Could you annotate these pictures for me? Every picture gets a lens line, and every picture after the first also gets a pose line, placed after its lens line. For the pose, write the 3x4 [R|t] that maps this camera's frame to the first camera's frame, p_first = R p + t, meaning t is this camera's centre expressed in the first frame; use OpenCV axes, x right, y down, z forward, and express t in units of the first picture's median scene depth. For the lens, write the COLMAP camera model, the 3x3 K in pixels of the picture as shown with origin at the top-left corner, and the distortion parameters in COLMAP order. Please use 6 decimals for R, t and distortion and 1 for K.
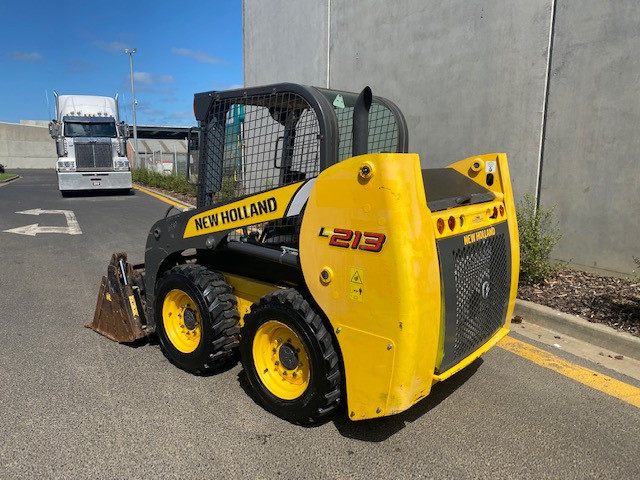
lens RADIAL K [[481.7, 0, 316.3], [0, 481.7, 237.6], [0, 0, 1]] dist [0.051877, -0.060982]
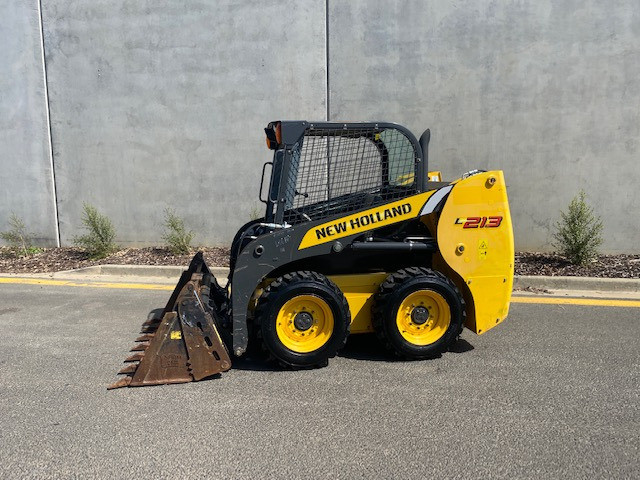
lens RADIAL K [[475.2, 0, 311.5], [0, 475.2, 237.6], [0, 0, 1]] dist [0.047143, -0.048967]
pose [[0.636890, -0.112589, 0.762689, -1.165467], [0.143855, 0.989260, 0.025909, -0.052814], [-0.757414, 0.093215, 0.646246, 0.291679]]
